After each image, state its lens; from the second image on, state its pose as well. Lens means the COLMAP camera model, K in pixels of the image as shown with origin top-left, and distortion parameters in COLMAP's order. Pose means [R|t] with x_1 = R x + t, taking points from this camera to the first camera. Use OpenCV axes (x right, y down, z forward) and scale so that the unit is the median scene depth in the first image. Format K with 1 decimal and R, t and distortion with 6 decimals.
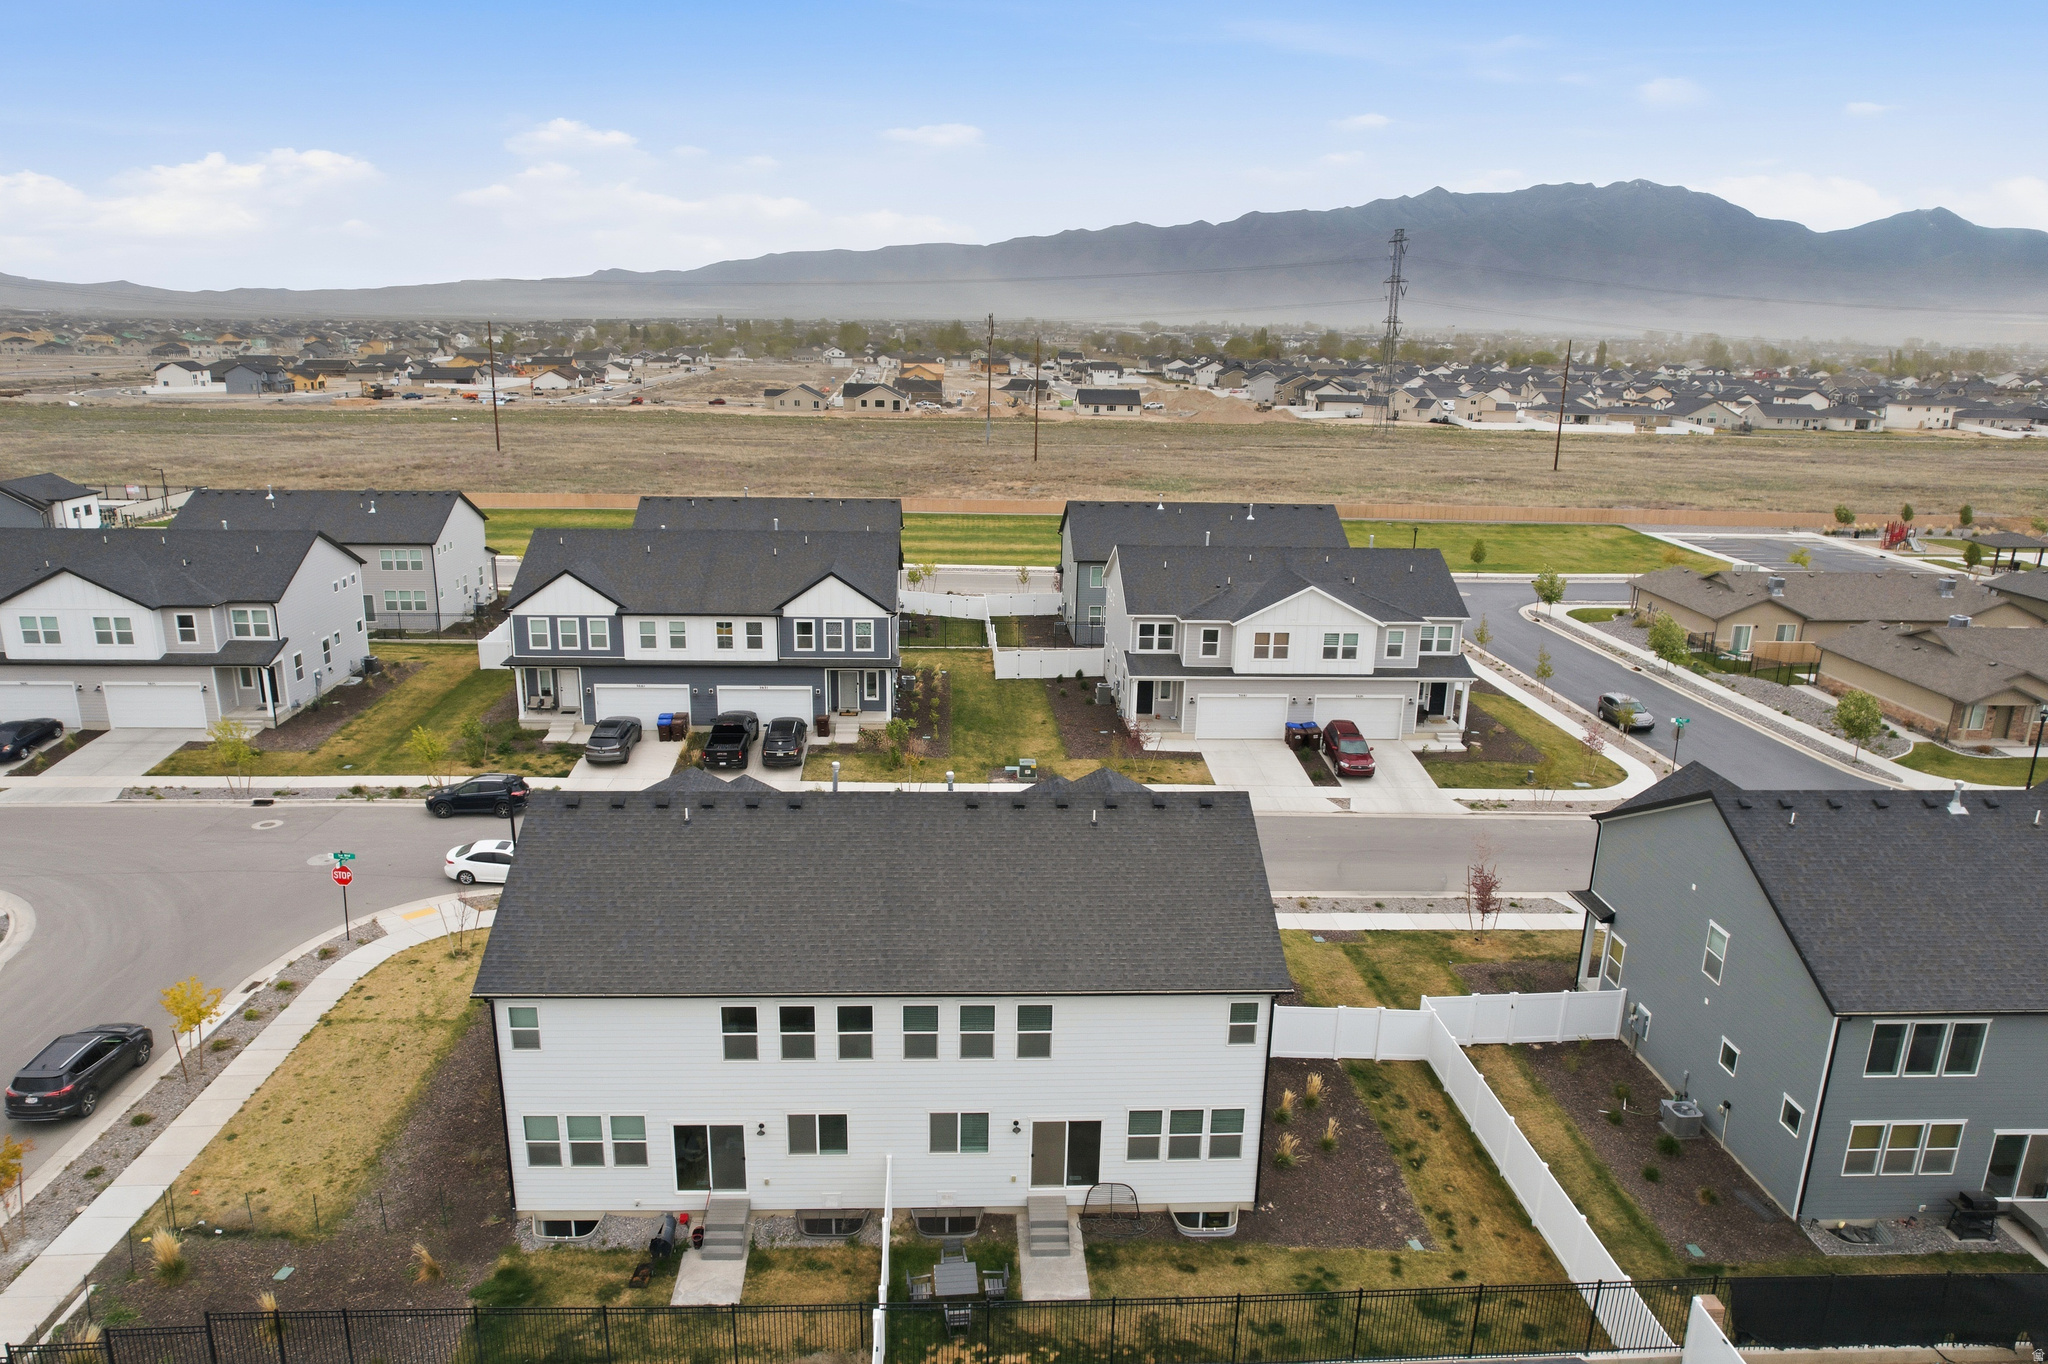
lens RADIAL K [[1358.2, 0, 1009.3], [0, 1358.2, 698.9], [0, 0, 1]] dist [-0.032141, 0.023958]
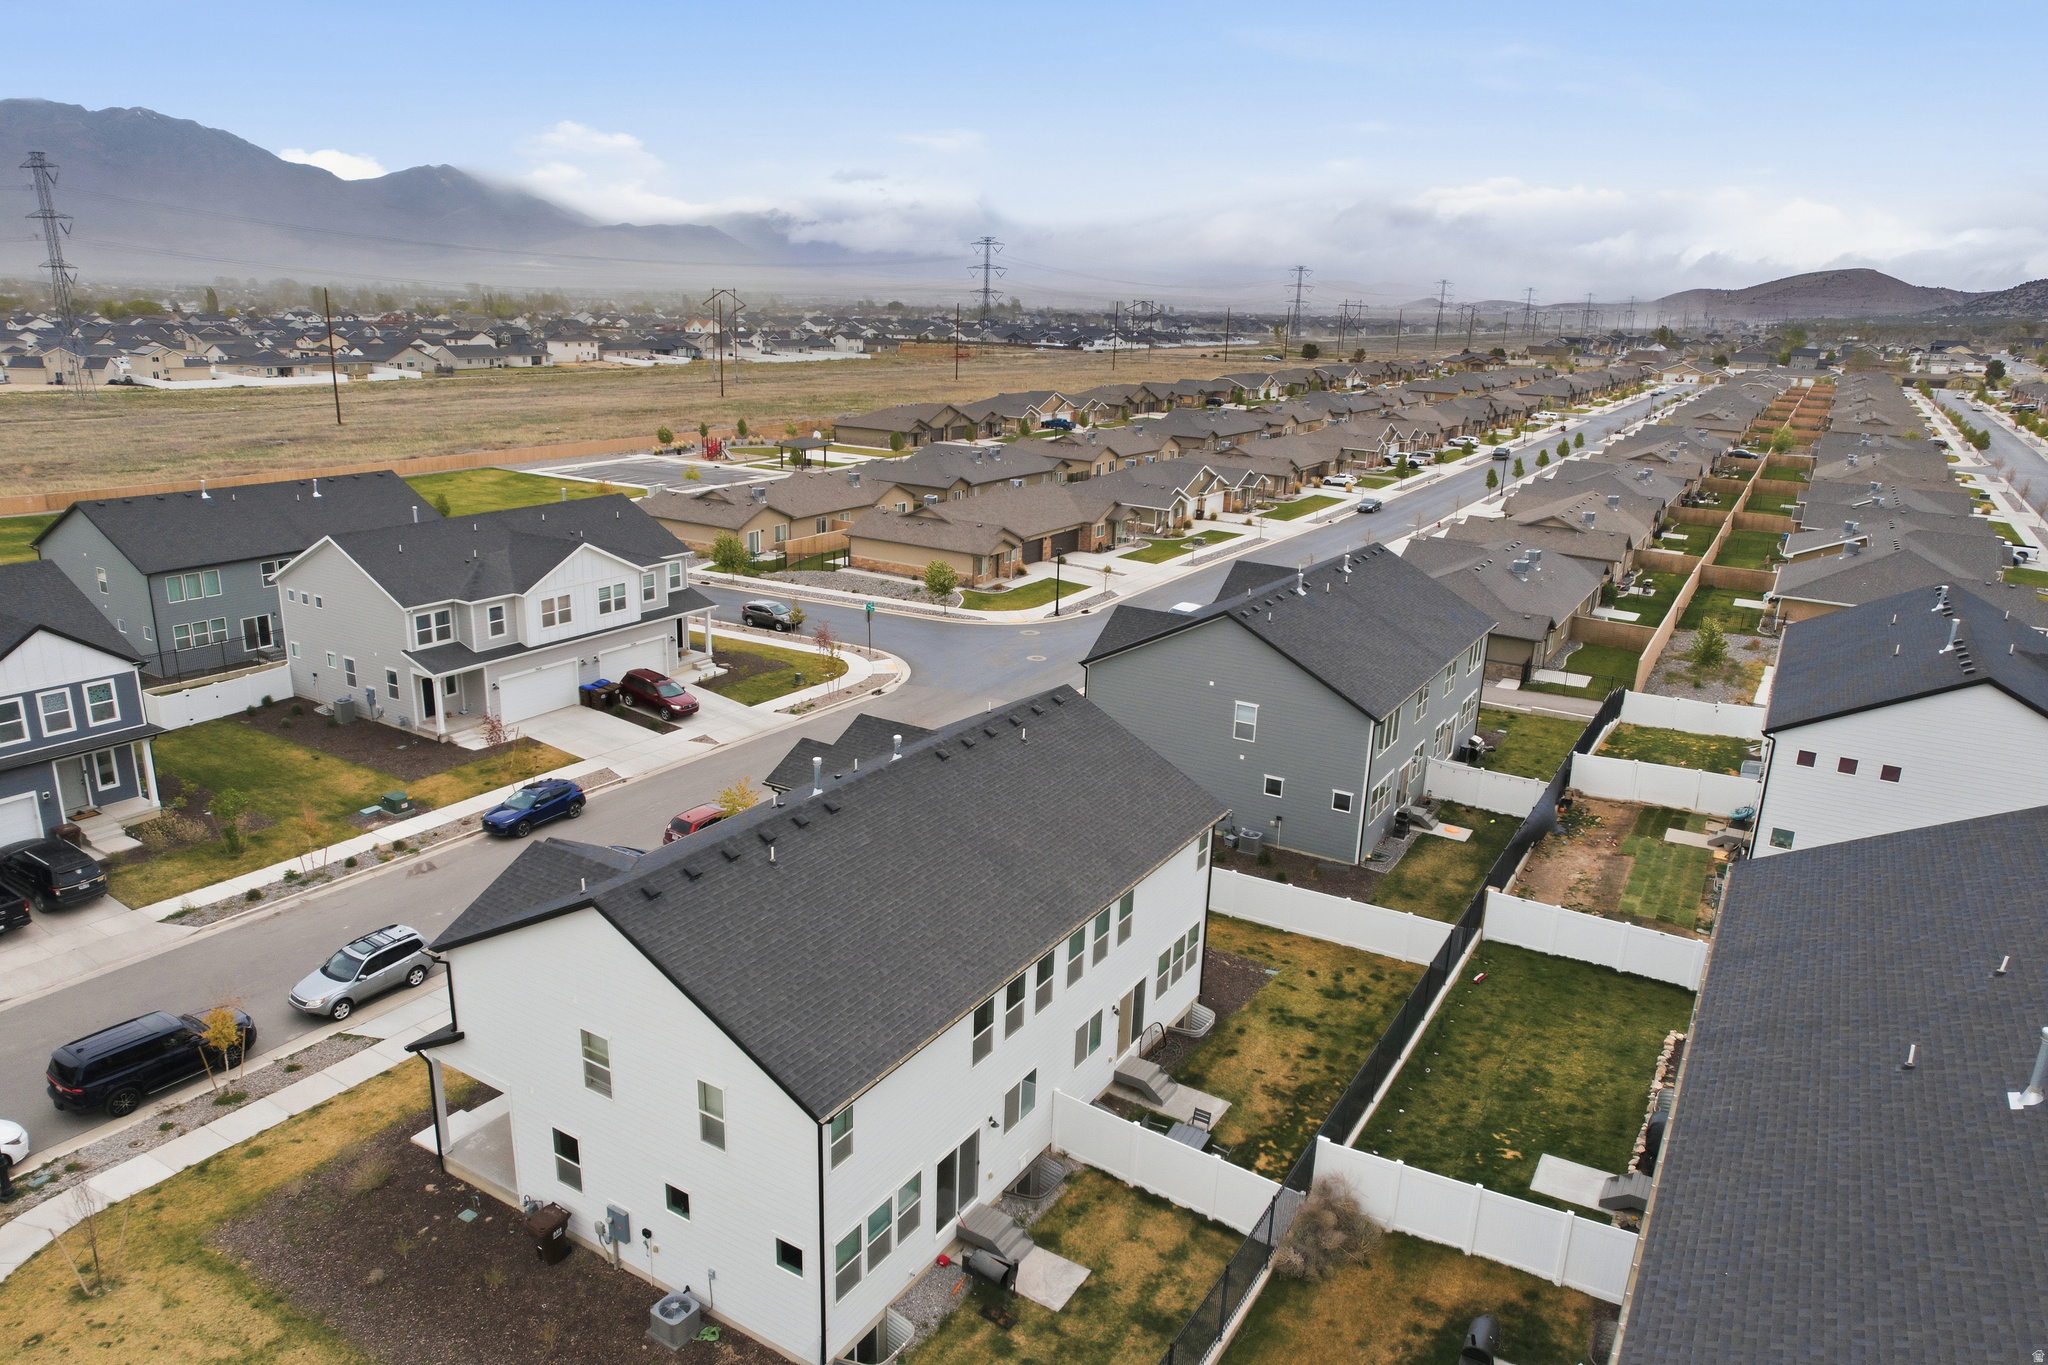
lens RADIAL K [[1358.2, 0, 1004.2], [0, 1358.2, 677.8], [0, 0, 1]] dist [-0.032141, 0.023958]
pose [[0.576628, -0.228851, 0.784300, -0.381562], [0.210828, 0.969136, 0.127781, -0.048387], [-0.789336, 0.091670, 0.607079, 0.168124]]
